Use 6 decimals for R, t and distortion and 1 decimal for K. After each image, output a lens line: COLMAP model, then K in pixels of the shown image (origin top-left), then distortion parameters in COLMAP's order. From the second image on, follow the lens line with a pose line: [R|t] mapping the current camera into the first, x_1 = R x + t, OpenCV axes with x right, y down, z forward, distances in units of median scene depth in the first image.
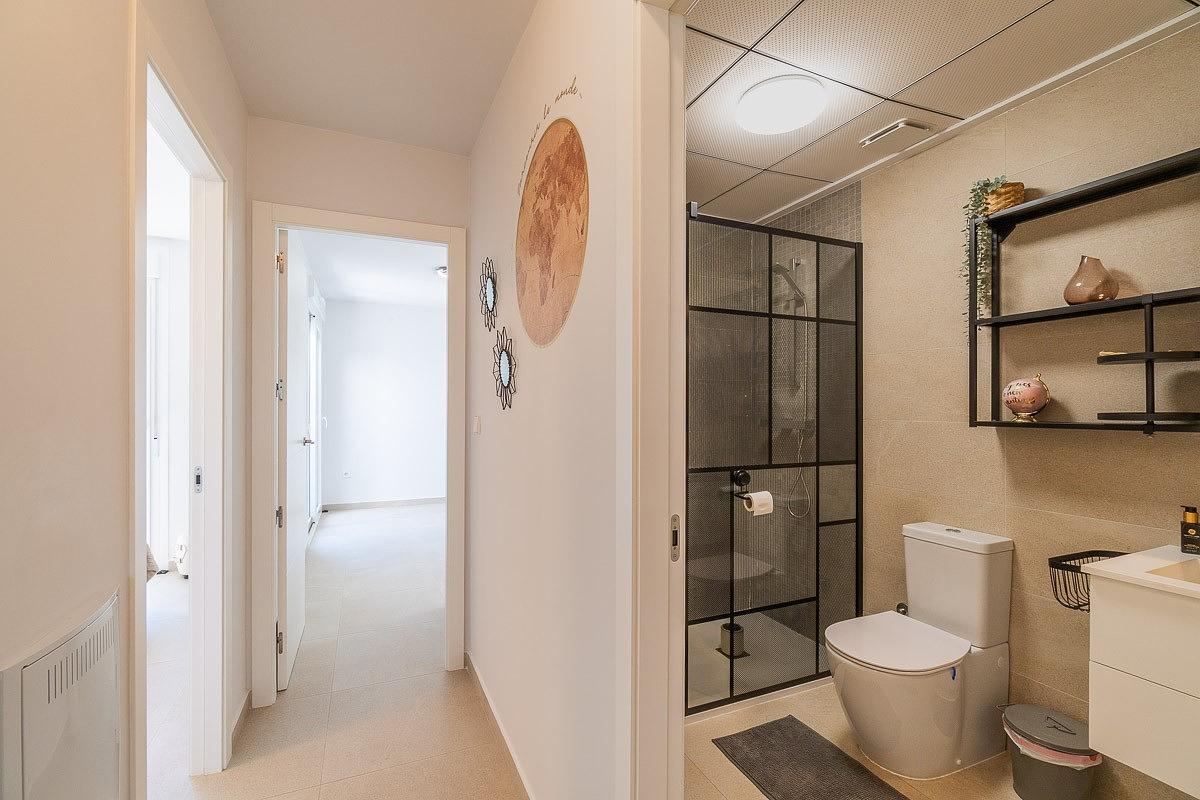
lens RADIAL K [[539.9, 0, 596.9], [0, 539.9, 406.5], [0, 0, 1]] dist [0.000834, 0.000347]
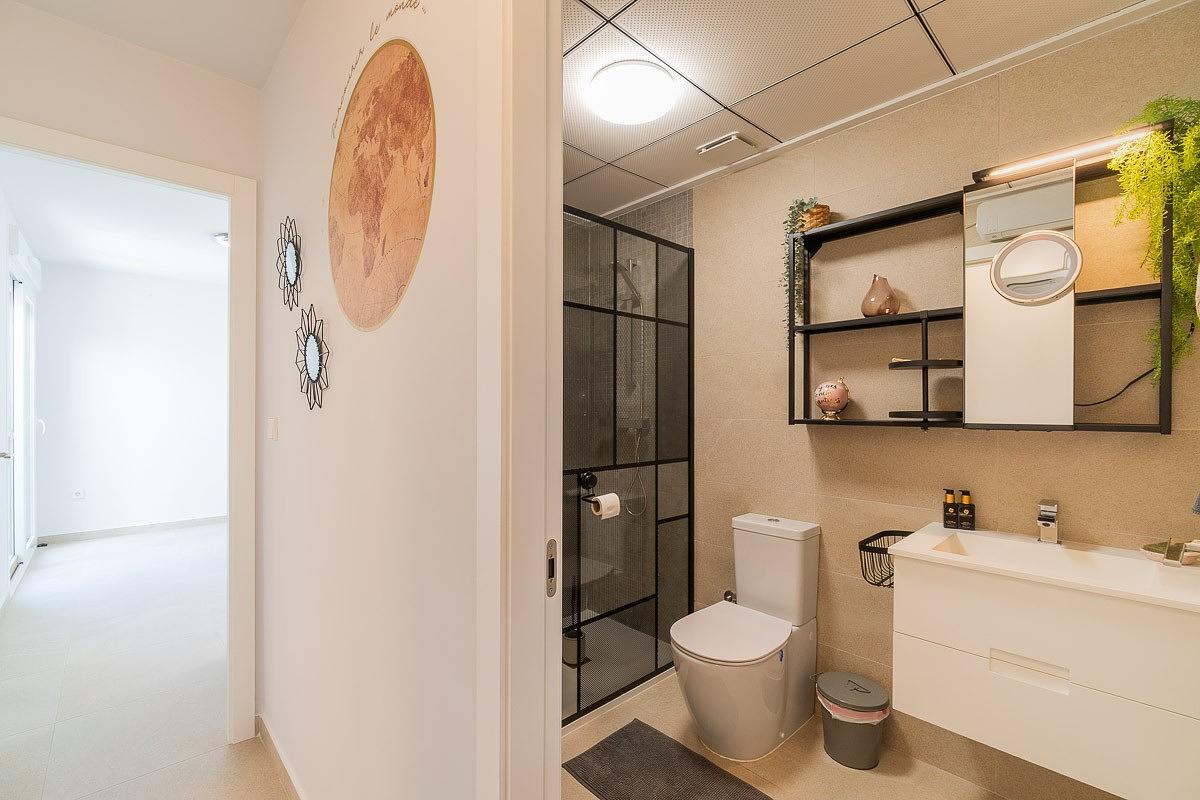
lens RADIAL K [[523.6, 0, 588.8], [0, 523.6, 407.4], [0, 0, 1]] dist [-0.005078, 0.000931]
pose [[0.946956, -0.000152, 0.321363, -0.030304], [-0.001215, 0.999991, 0.004051, -0.000773], [-0.321361, -0.004227, 0.946947, 0.129450]]
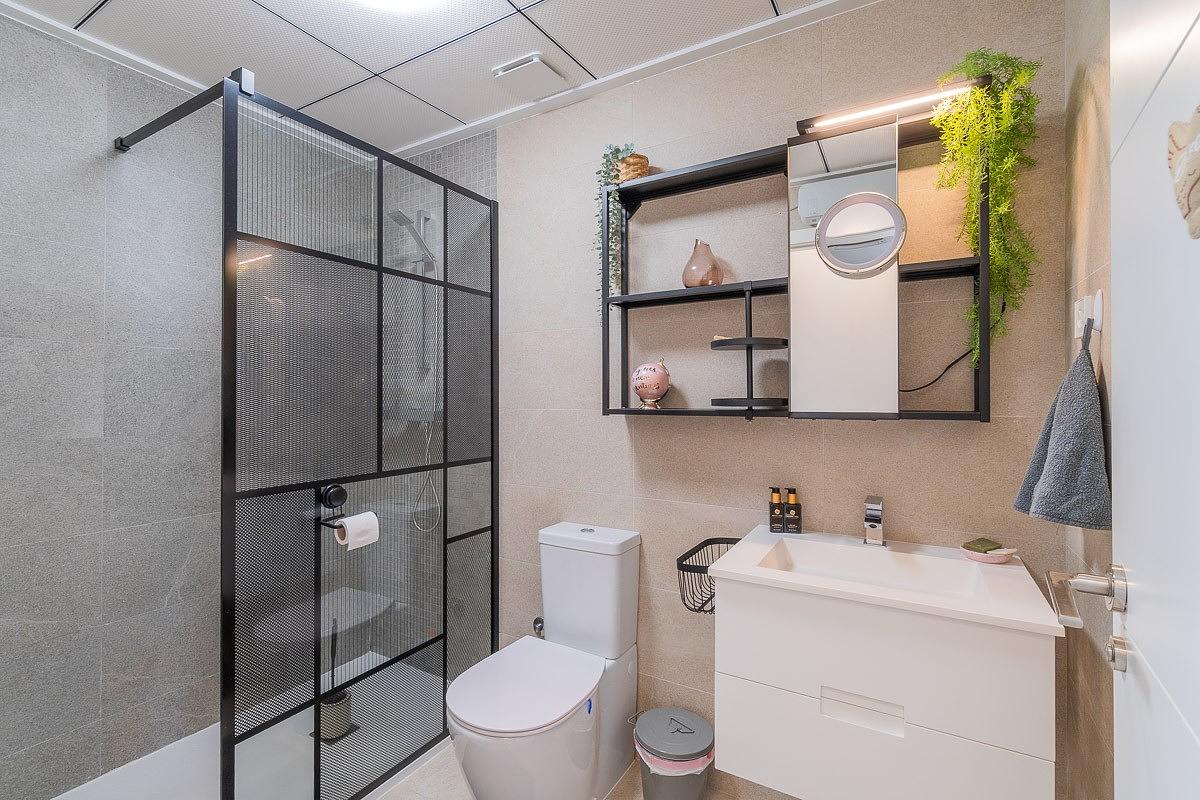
lens RADIAL K [[524.9, 0, 569.1], [0, 524.9, 393.8], [0, 0, 1]] dist [-0.001484, -0.000221]
pose [[0.848321, -0.000392, 0.529483, 0.176499], [0.001827, 0.999996, -0.002188, 0.003554], [-0.529480, 0.002824, 0.848318, 0.283122]]
